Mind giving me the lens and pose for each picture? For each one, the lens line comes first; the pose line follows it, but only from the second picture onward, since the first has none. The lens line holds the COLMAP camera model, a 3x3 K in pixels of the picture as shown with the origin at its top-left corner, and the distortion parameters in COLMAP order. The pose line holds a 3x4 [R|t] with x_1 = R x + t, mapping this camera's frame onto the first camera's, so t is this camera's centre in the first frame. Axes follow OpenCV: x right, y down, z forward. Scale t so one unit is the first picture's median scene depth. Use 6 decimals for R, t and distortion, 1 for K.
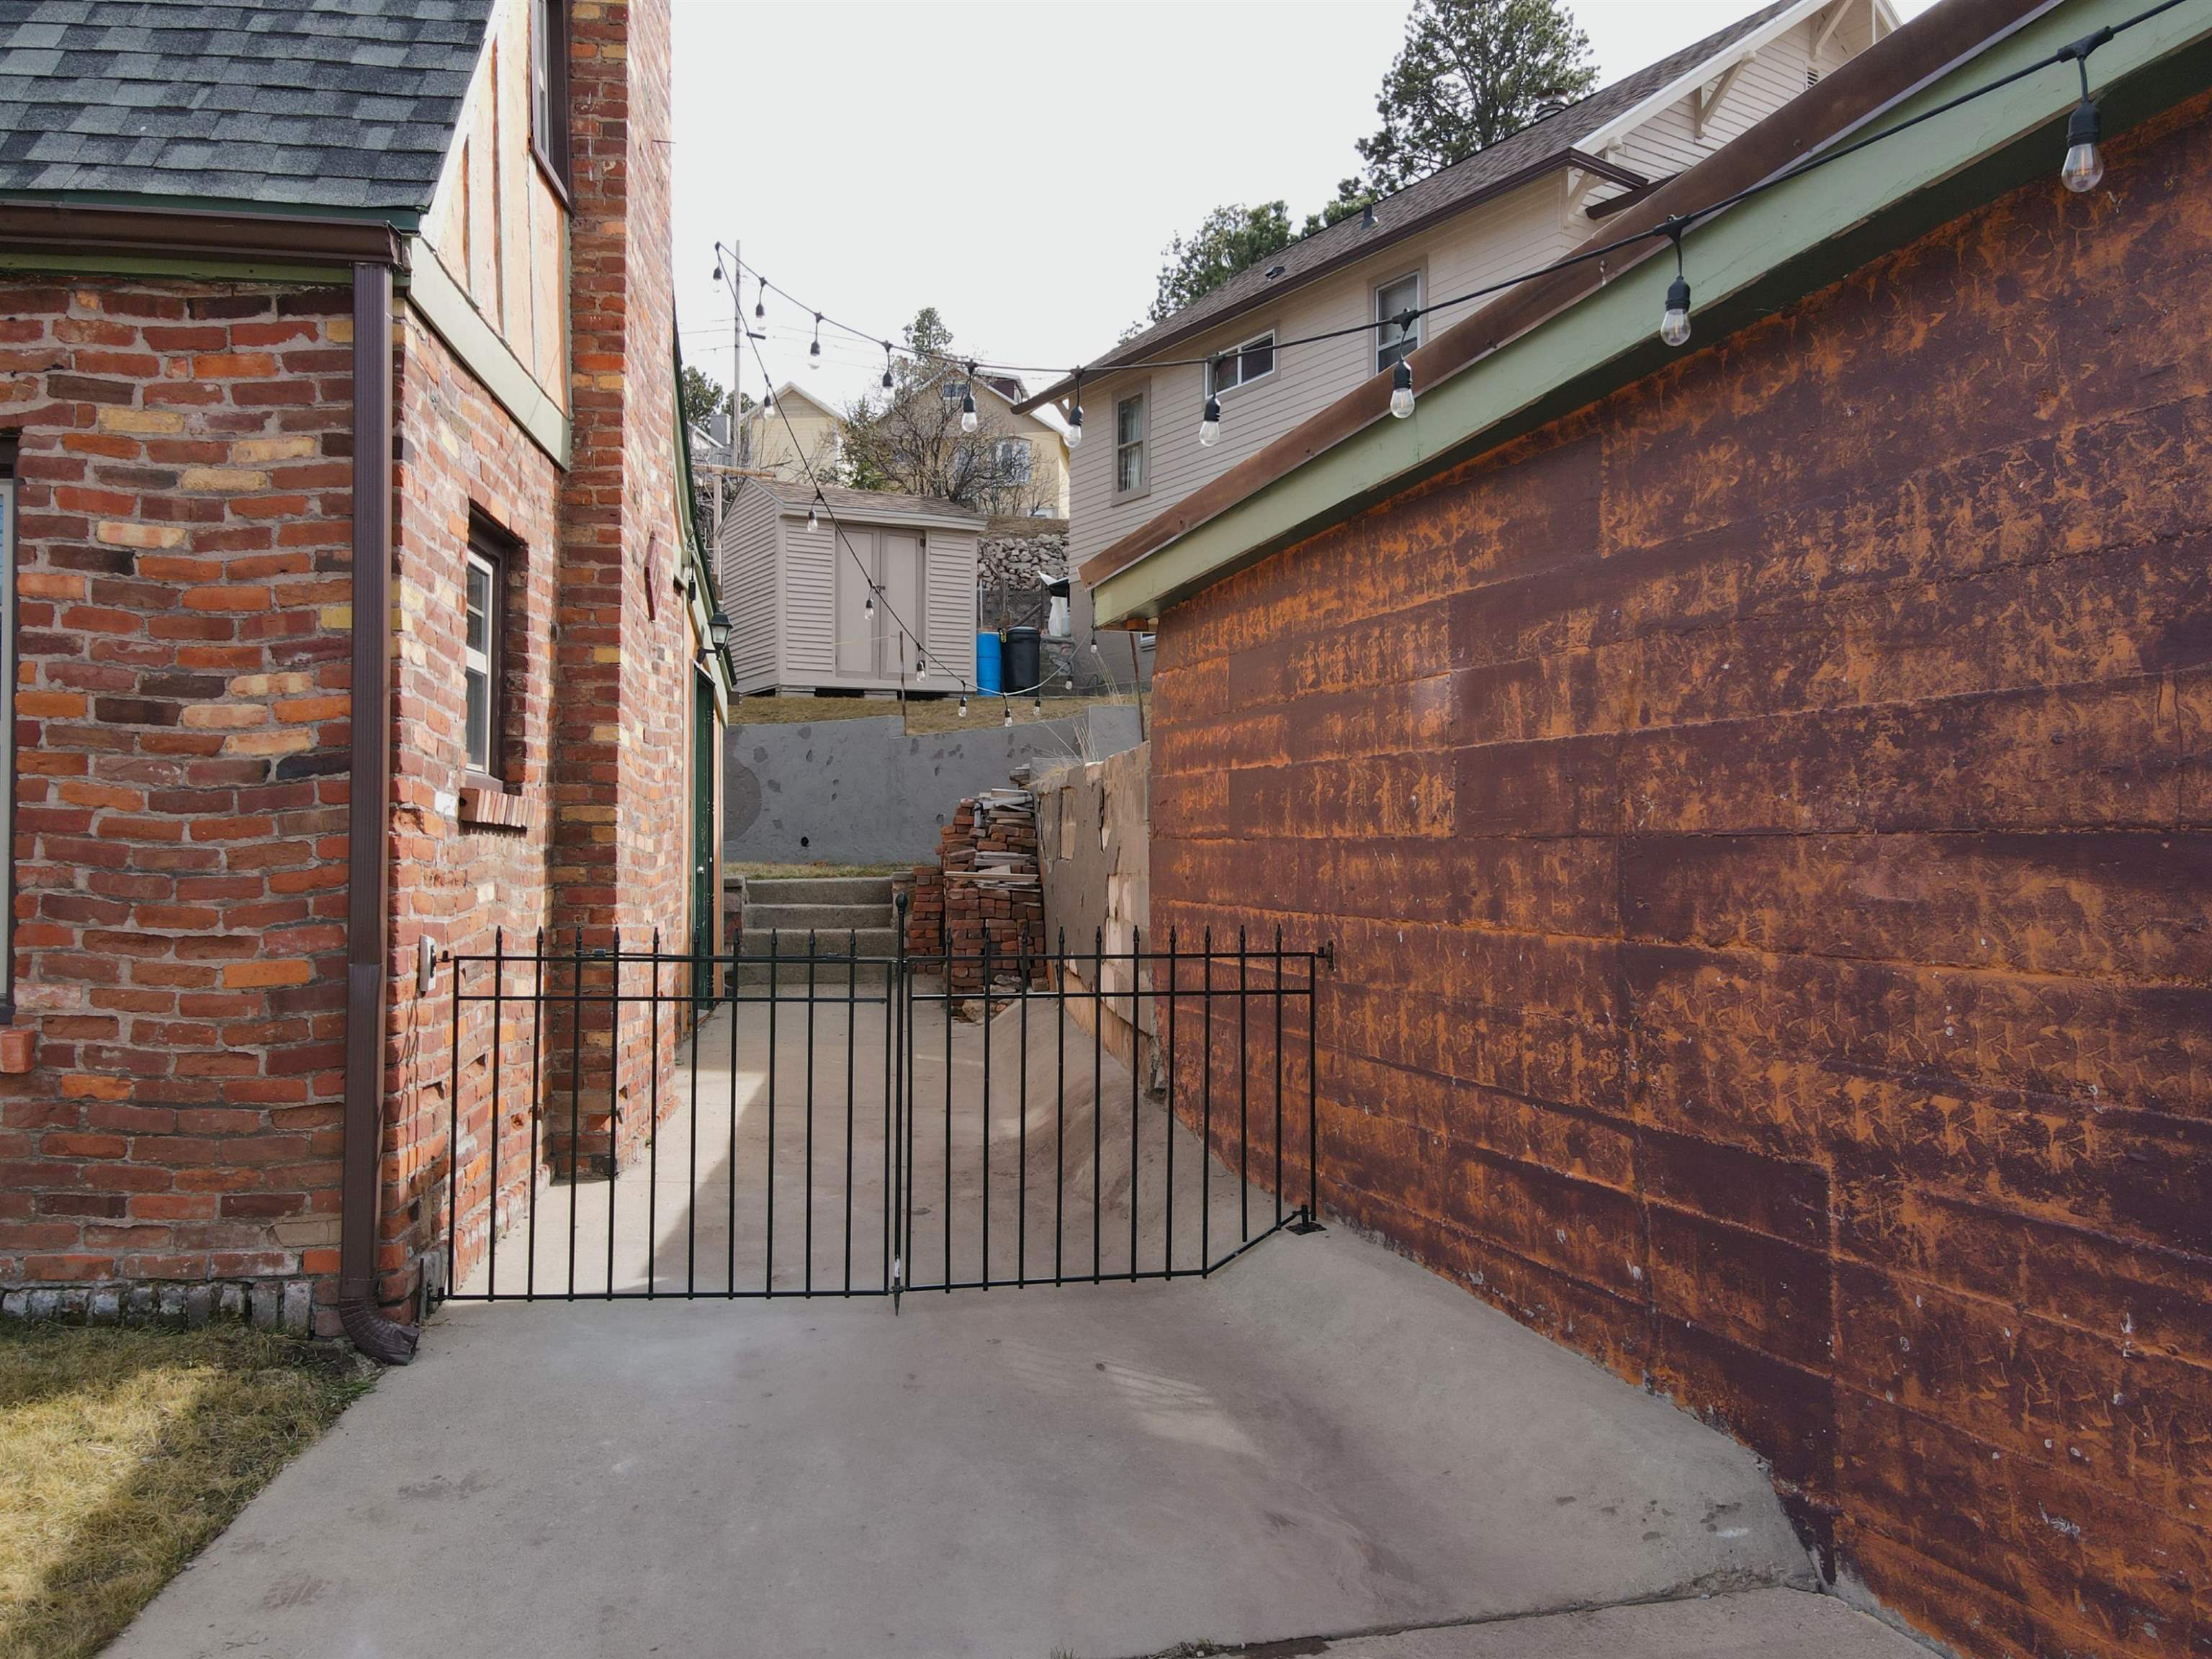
lens RADIAL K [[1621.4, 0, 1113.0], [0, 1621.4, 826.4], [0, 0, 1]] dist [0.006280, 0.020811]
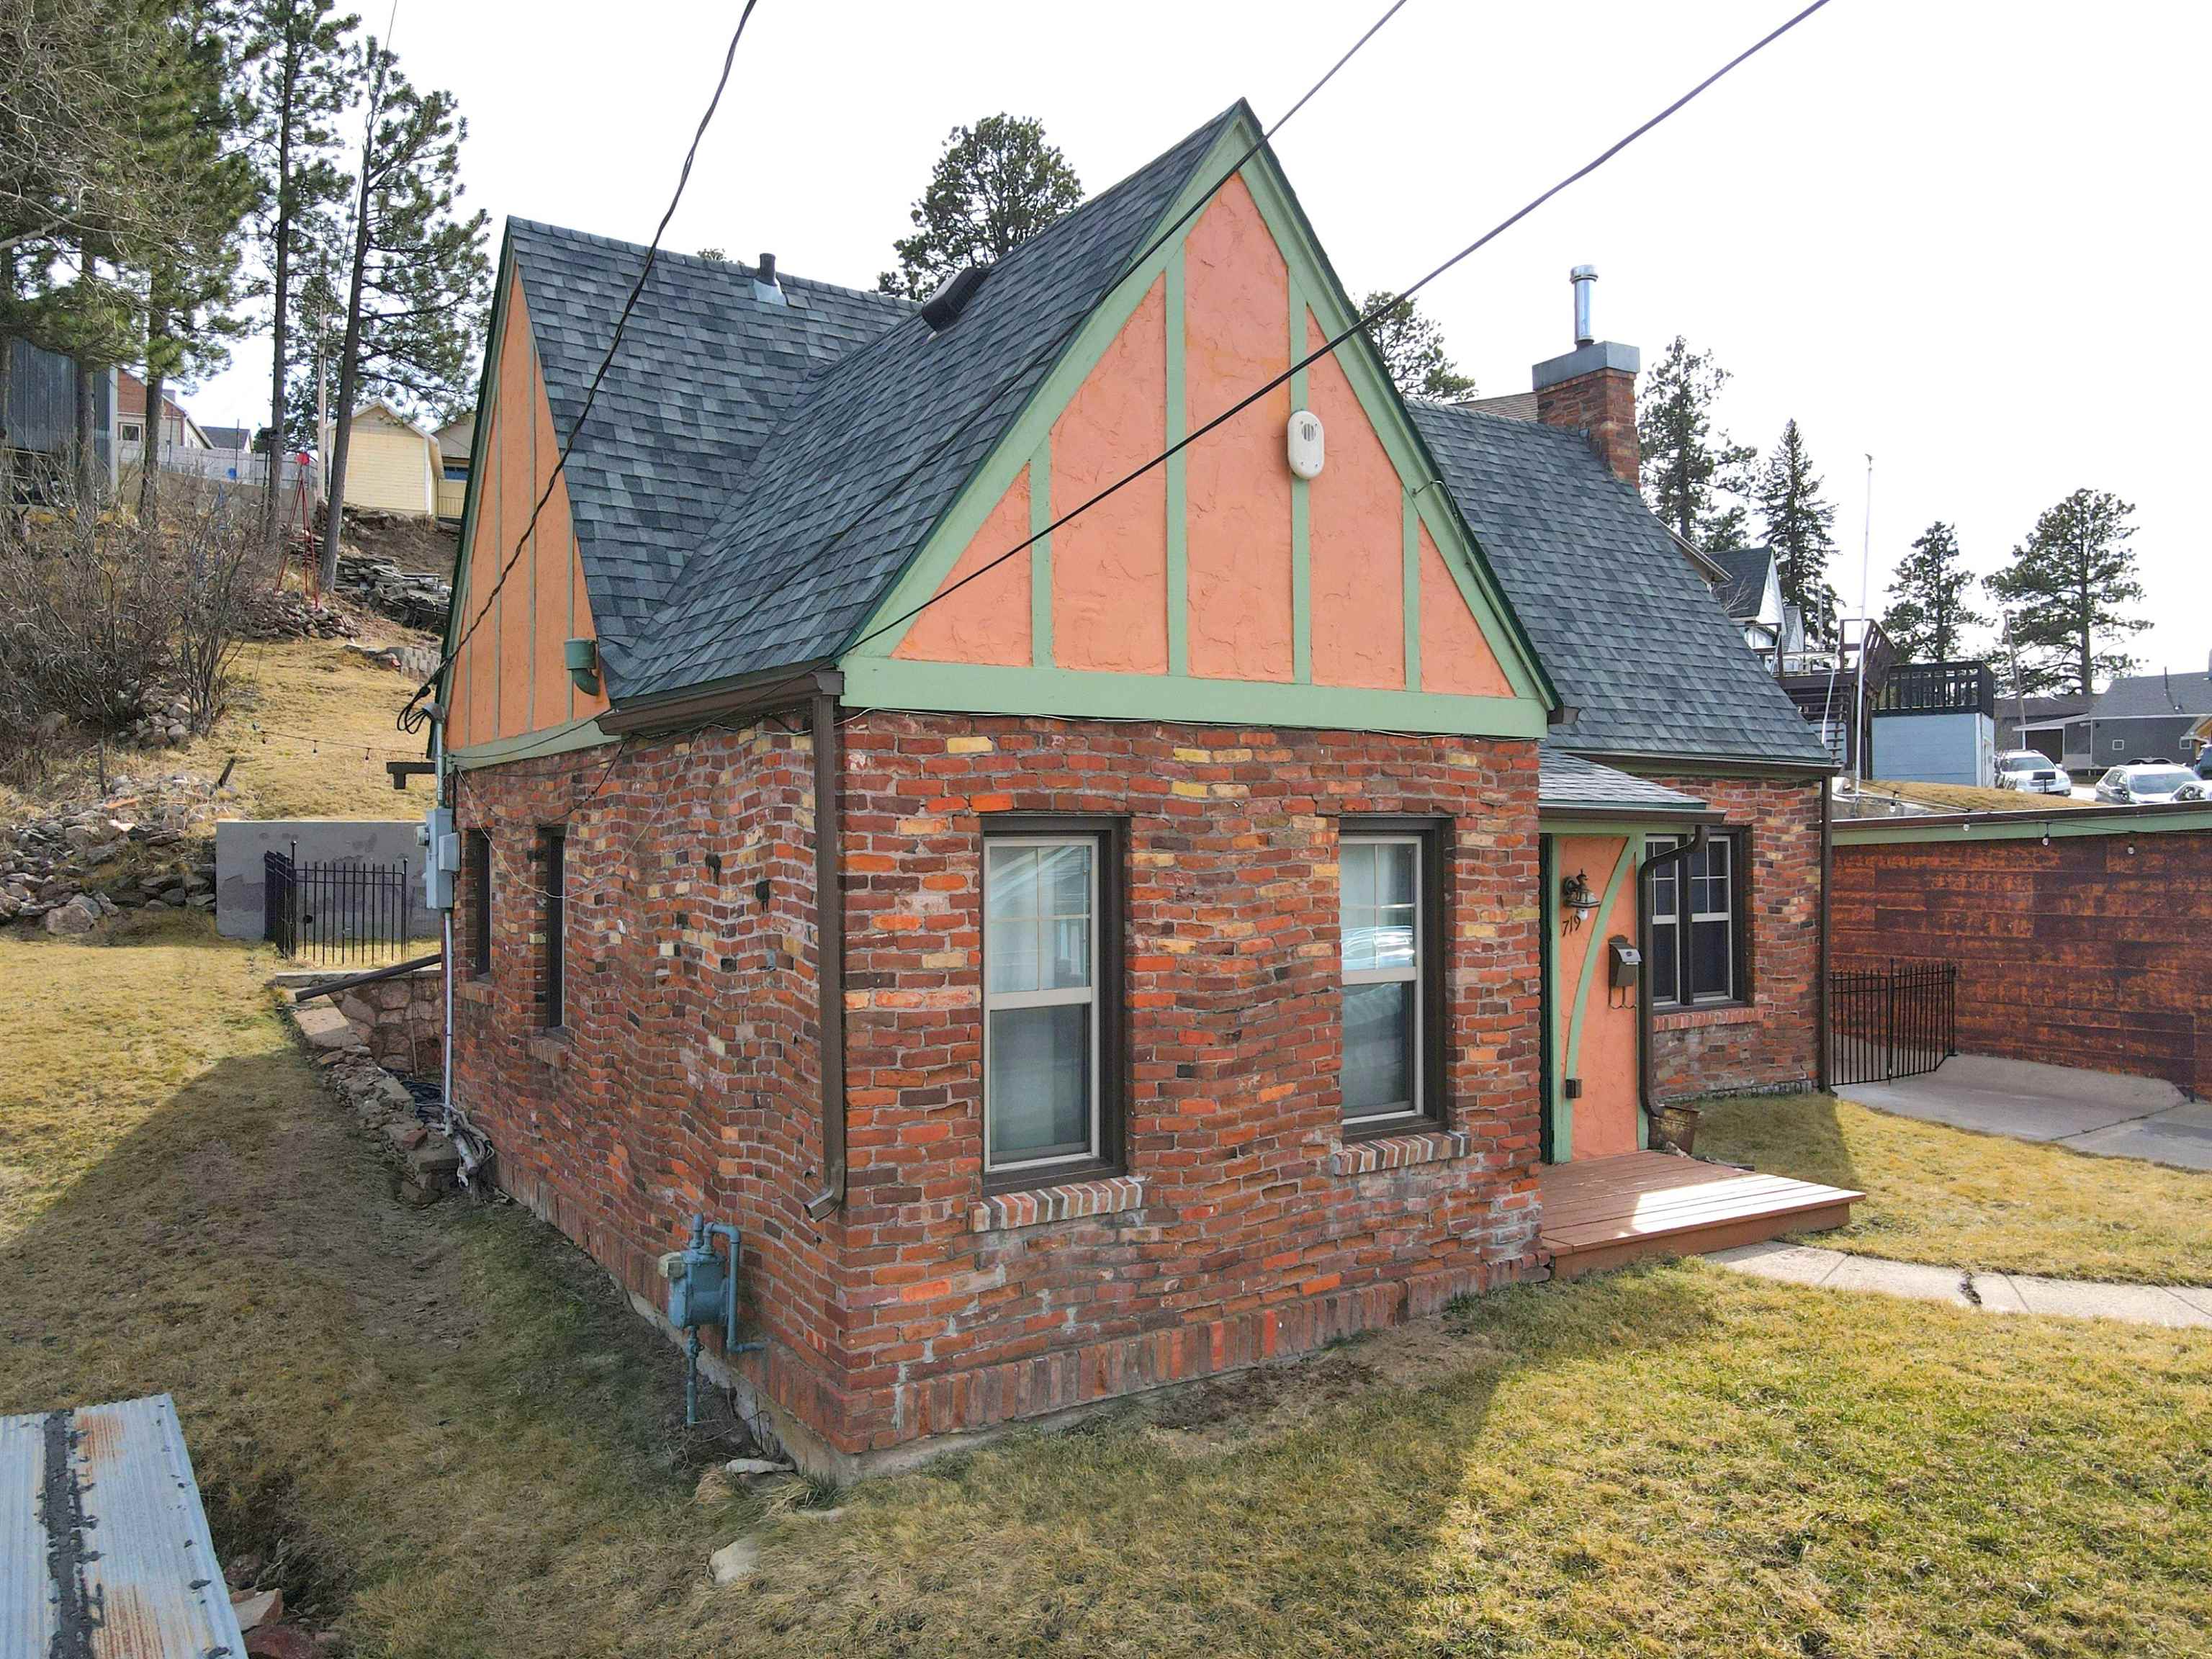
lens RADIAL K [[1621.4, 0, 1110.3], [0, 1621.4, 829.7], [0, 0, 1]] dist [0.006280, 0.020811]
pose [[0.895399, 0.003021, 0.445254, -3.191818], [-0.006280, 0.999963, 0.005843, -0.238822], [-0.445220, -0.008028, 0.895385, -1.307606]]
